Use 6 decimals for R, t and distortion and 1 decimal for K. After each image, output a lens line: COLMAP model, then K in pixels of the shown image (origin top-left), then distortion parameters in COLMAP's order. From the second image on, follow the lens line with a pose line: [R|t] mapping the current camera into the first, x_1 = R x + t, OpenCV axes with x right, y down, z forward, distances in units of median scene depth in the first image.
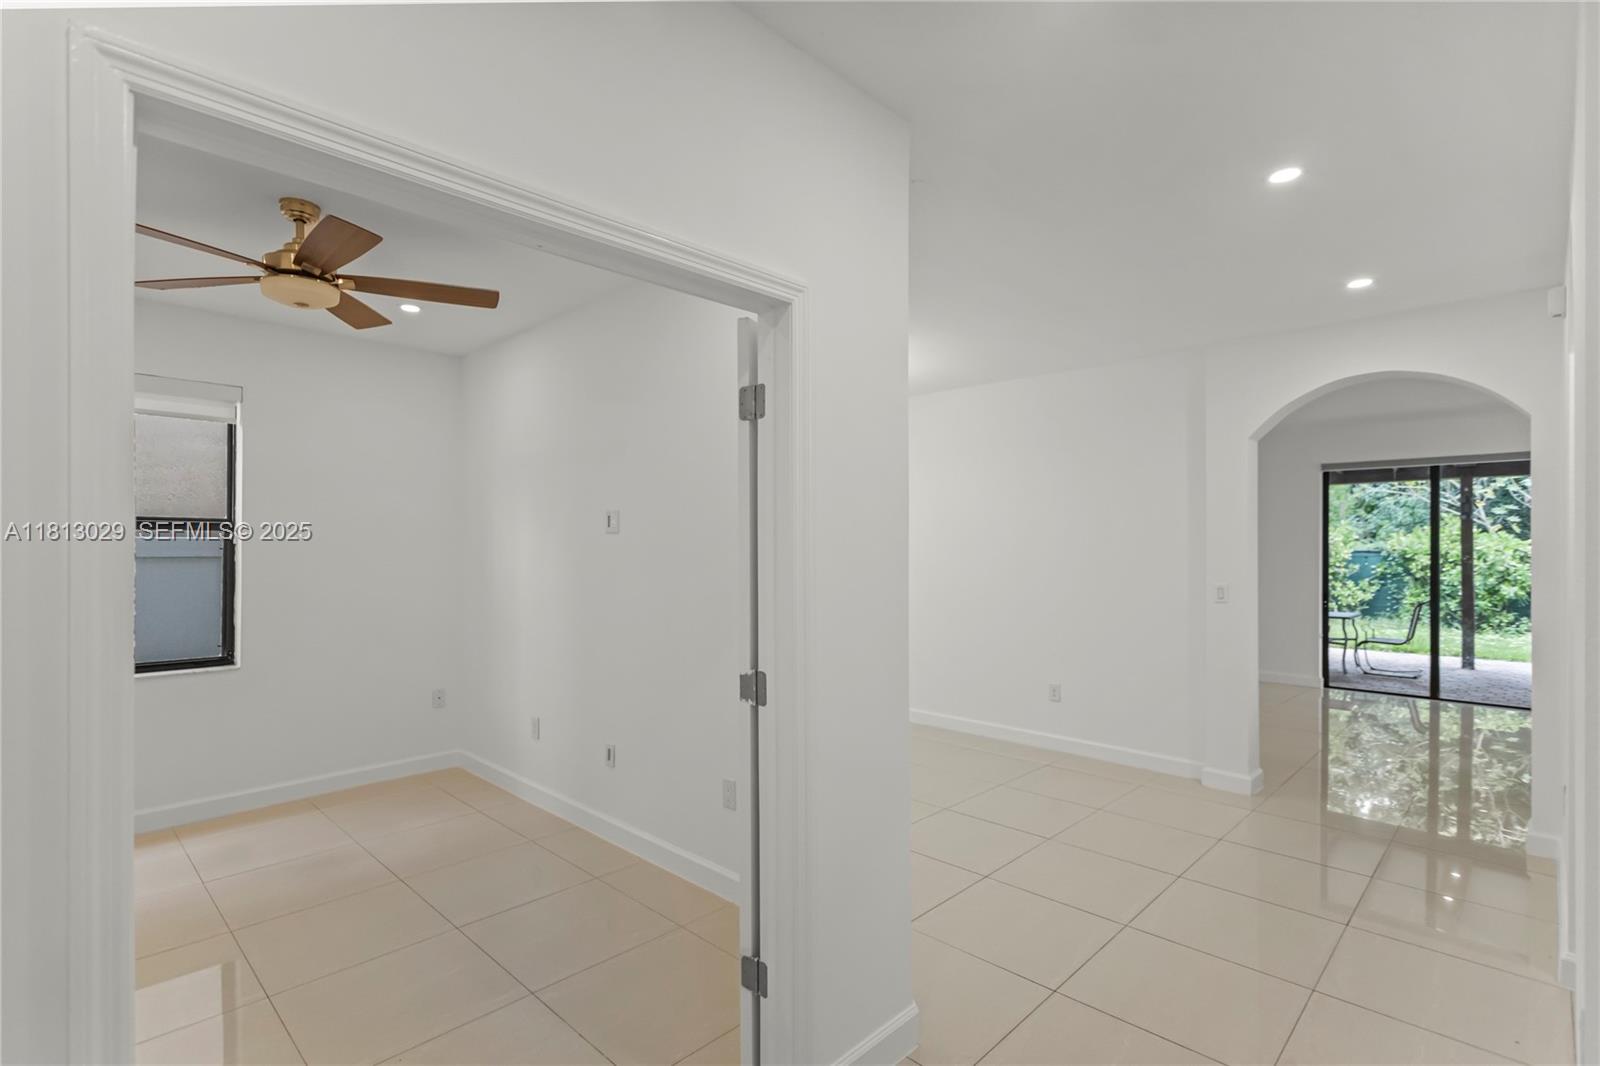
lens RADIAL K [[746.1, 0, 800.0], [0, 746.1, 542.5], [0, 0, 1]] dist [0.001819, -0.000022]
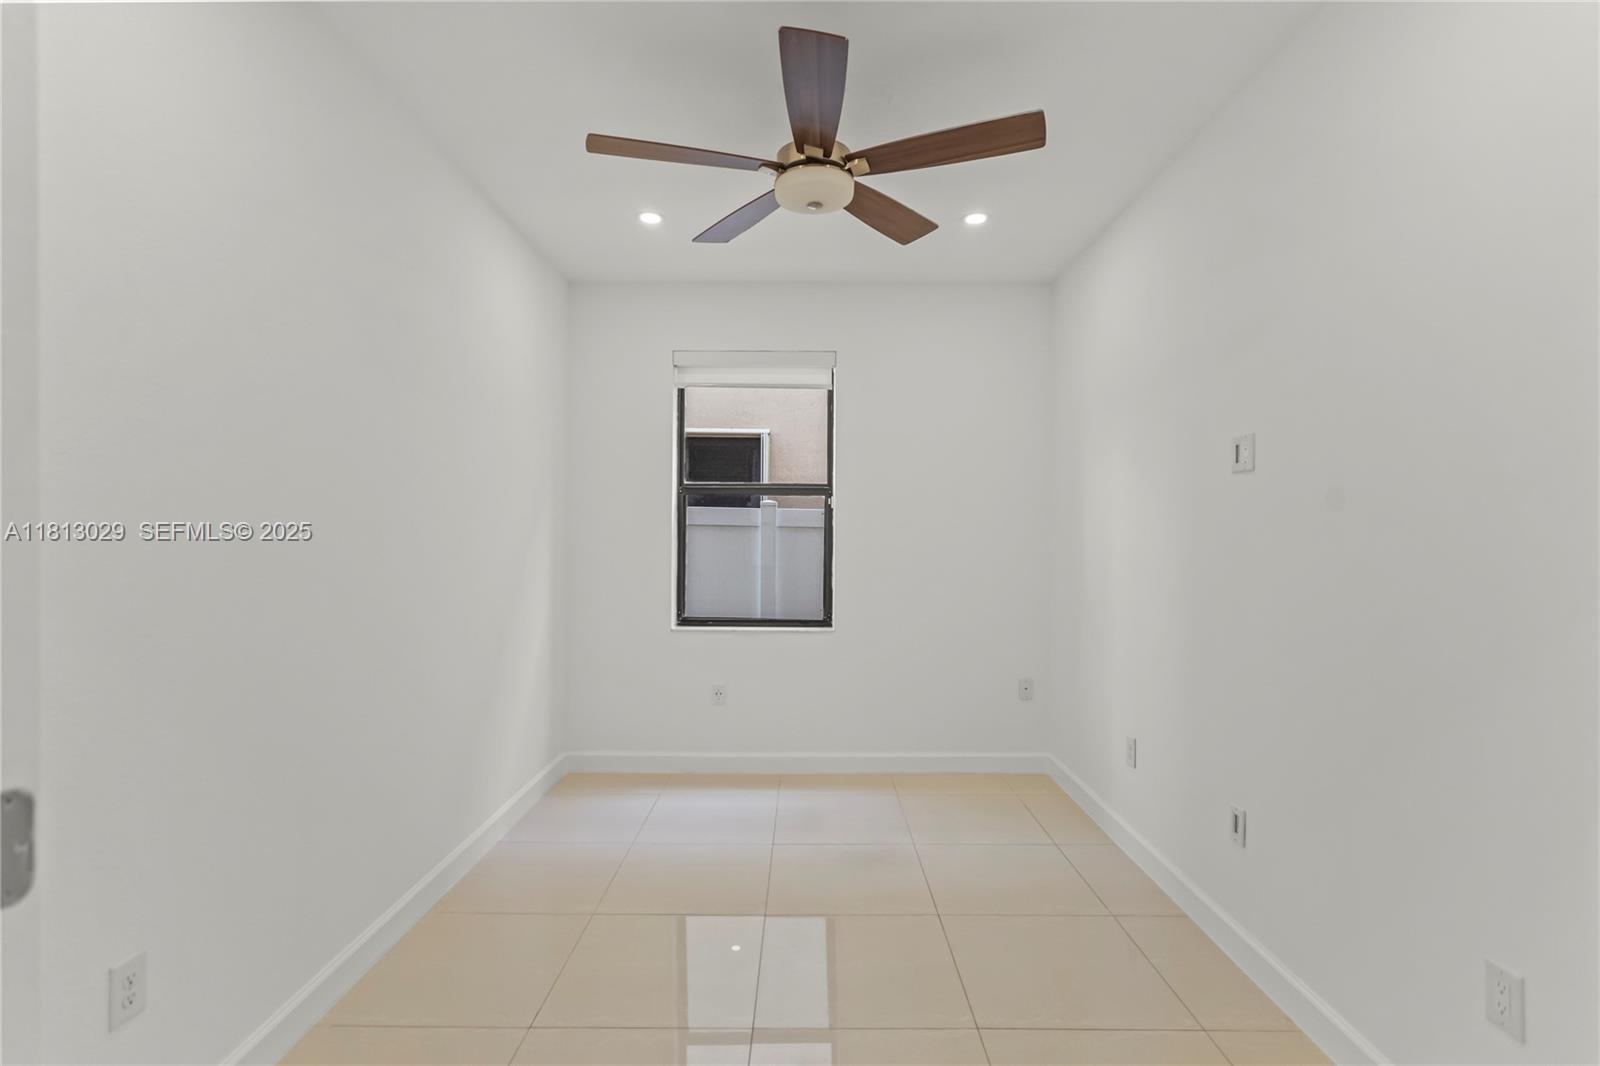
lens RADIAL K [[746.1, 0, 800.0], [0, 746.1, 542.5], [0, 0, 1]] dist [0.001819, -0.000022]
pose [[0.677443, 0.008275, -0.735529, -0.133768], [0.004735, 0.999867, 0.015610, 0.108116], [0.735560, -0.014058, 0.677314, 0.944800]]
